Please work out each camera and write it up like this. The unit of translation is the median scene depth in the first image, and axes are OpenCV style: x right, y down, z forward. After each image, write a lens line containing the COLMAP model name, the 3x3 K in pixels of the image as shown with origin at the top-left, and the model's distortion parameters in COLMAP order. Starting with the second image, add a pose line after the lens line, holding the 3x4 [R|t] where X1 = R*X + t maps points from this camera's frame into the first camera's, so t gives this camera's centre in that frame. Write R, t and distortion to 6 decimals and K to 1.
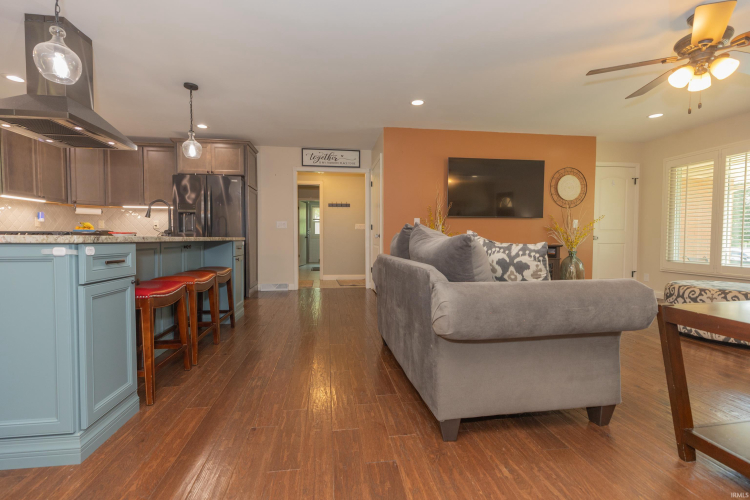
lens RADIAL K [[334.6, 0, 373.3], [0, 334.6, 251.1], [0, 0, 1]] dist [0.002840, 0.000772]
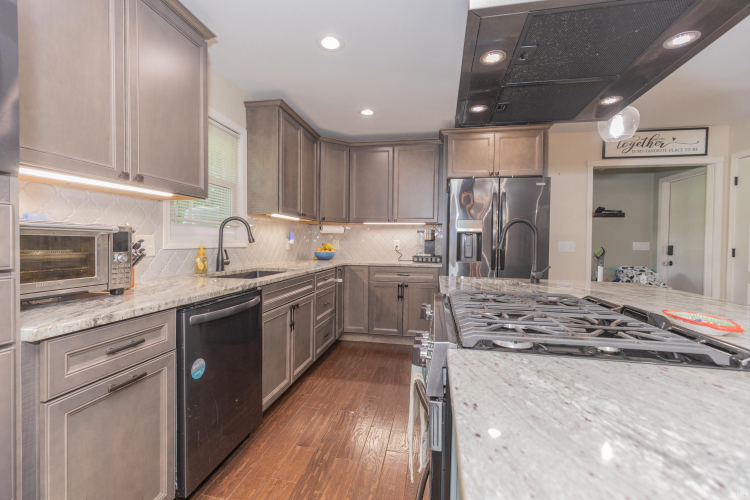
lens RADIAL K [[334.6, 0, 373.8], [0, 334.6, 246.7], [0, 0, 1]] dist [0.002840, 0.000772]
pose [[0.947911, 0.015351, -0.318164, -0.487720], [-0.023620, 0.999476, -0.022149, -0.061169], [0.317657, 0.028511, 0.947777, 0.258513]]
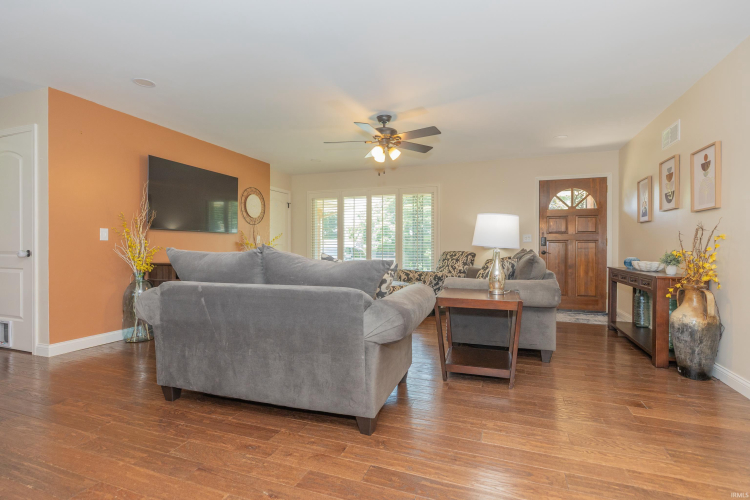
lens RADIAL K [[364.0, 0, 374.9], [0, 364.0, 250.0], [0, 0, 1]] dist [-0.000405, -0.000069]
pose [[0.467944, -0.007018, 0.883730, -0.273977], [0.035001, 0.999331, -0.010598, -0.021492], [-0.883065, 0.035891, 0.467877, 0.109268]]
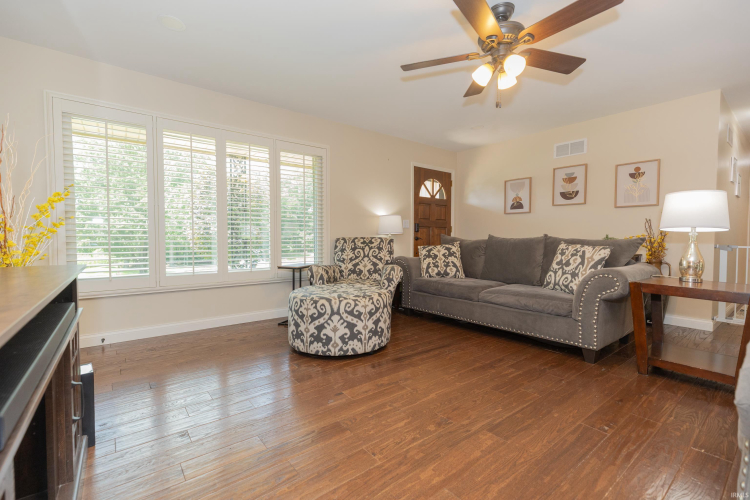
lens RADIAL K [[334.6, 0, 373.0], [0, 334.6, 248.3], [0, 0, 1]] dist [0.002840, 0.000772]
pose [[-0.495933, -0.032713, 0.867745, 0.149474], [0.029369, 0.998087, 0.054411, -0.039412], [-0.867864, 0.052469, -0.494023, 0.852702]]
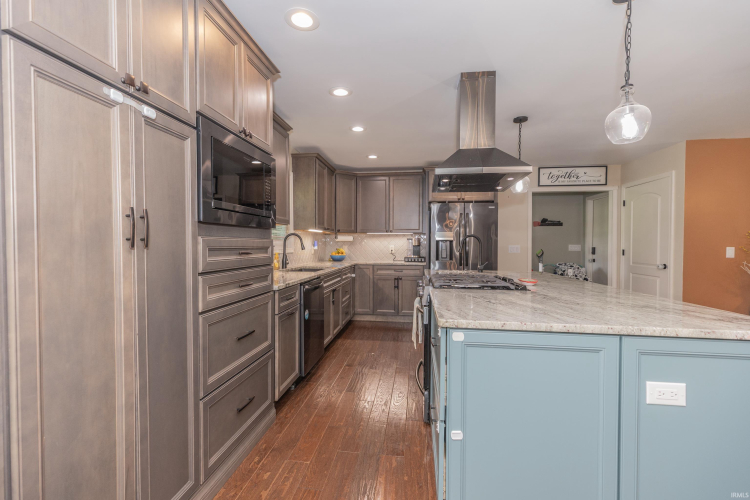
lens RADIAL K [[334.6, 0, 374.5], [0, 334.6, 249.0], [0, 0, 1]] dist [0.002840, 0.000772]
pose [[0.963260, 0.005166, -0.268519, -0.455921], [-0.011601, 0.999682, -0.022382, -0.060328], [0.268318, 0.024674, 0.963014, -0.022693]]
